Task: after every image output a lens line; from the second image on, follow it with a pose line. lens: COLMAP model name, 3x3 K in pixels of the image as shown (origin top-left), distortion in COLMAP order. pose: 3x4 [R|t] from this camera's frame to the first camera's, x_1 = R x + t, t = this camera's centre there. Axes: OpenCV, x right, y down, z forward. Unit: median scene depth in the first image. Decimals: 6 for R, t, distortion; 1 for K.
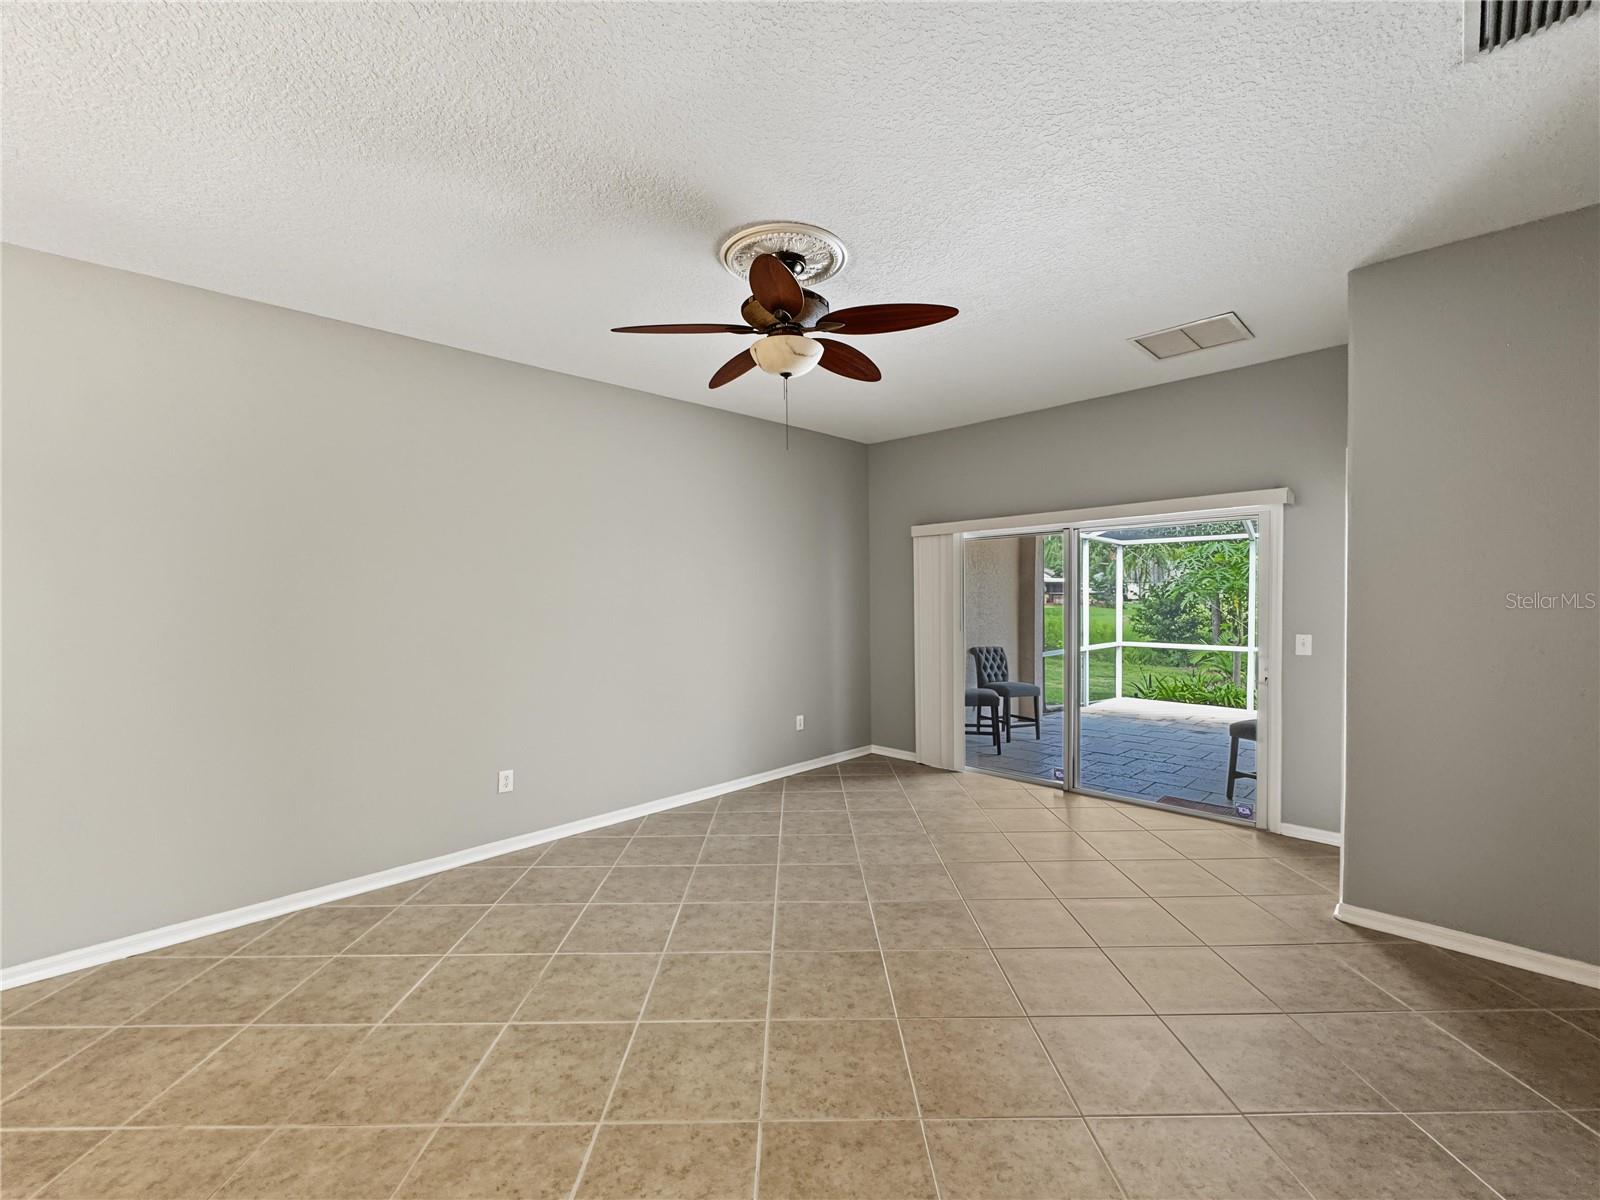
lens RADIAL K [[649.8, 0, 799.0], [0, 649.8, 614.3], [0, 0, 1]] dist [-0.000815, -0.000374]
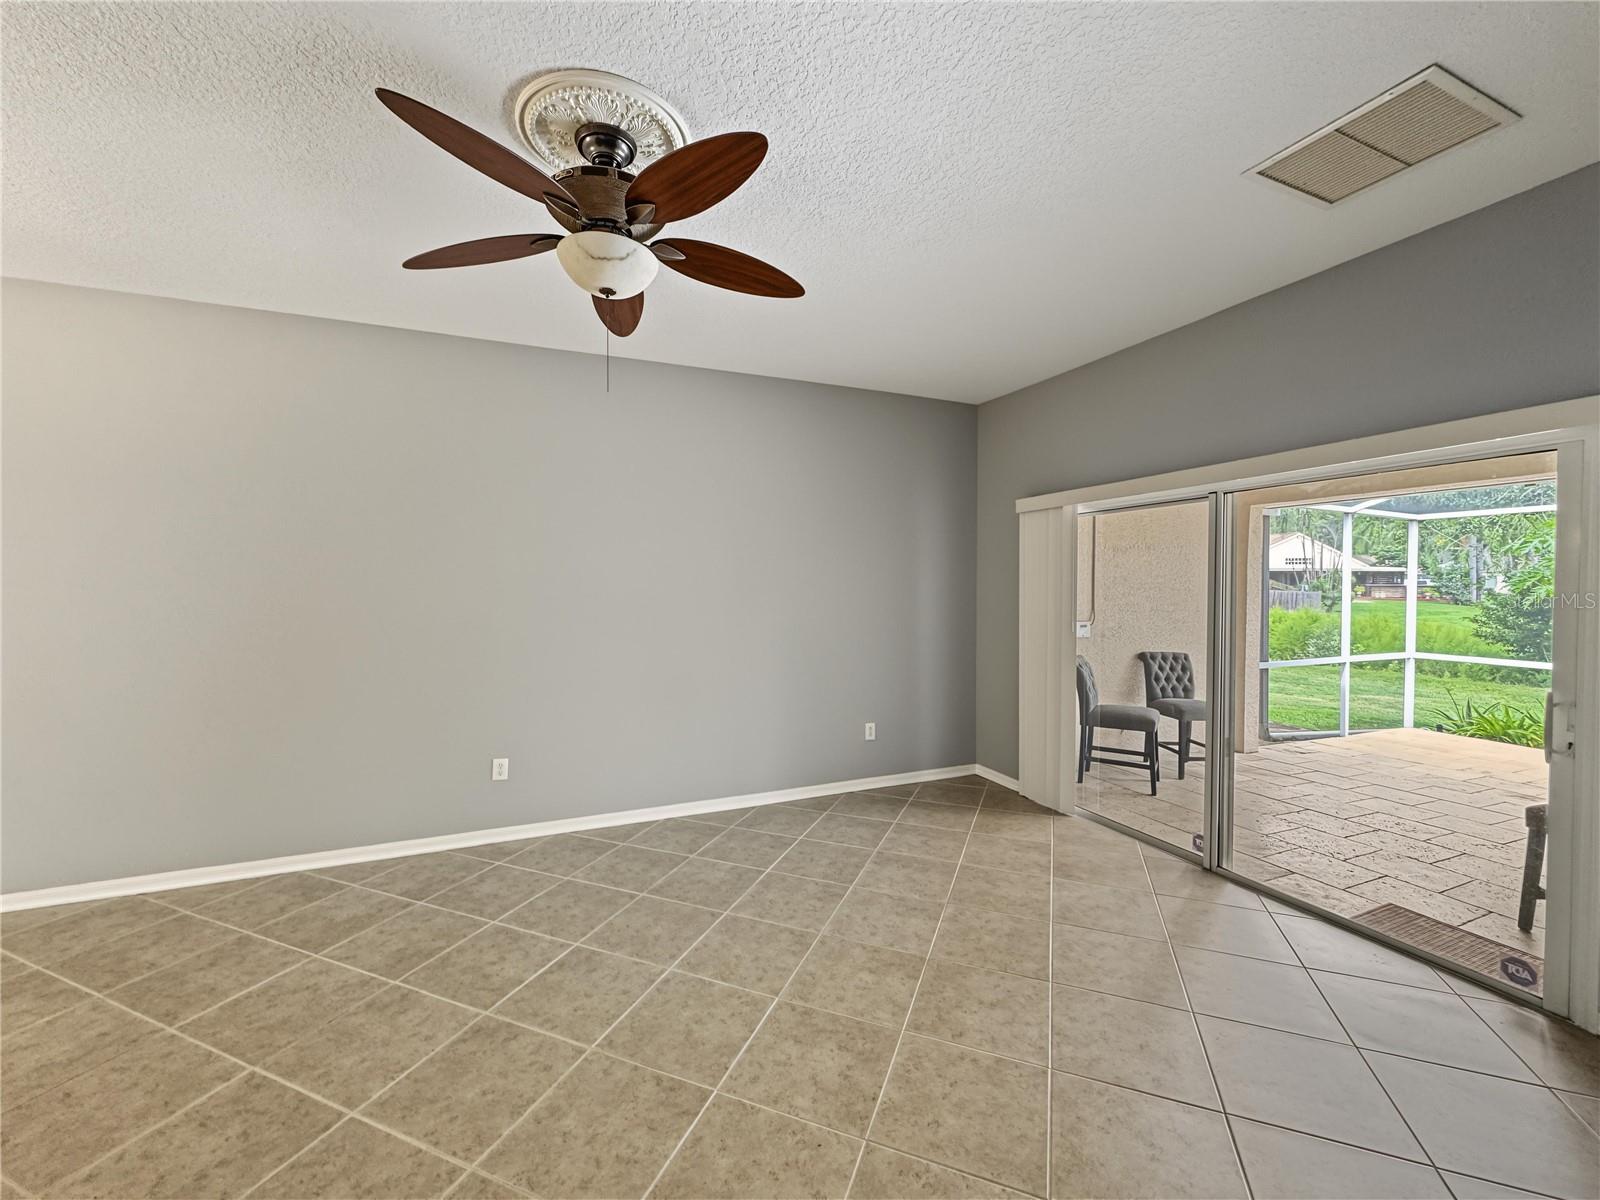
lens RADIAL K [[630.9, 0, 780.1], [0, 630.9, 598.9], [0, 0, 1]] dist [-0.001581, 0.000323]
pose [[0.931307, 0.019175, -0.363731, 0.216991], [-0.020514, 0.999790, 0.000182, -0.008413], [0.363658, 0.007292, 0.931504, 0.194835]]
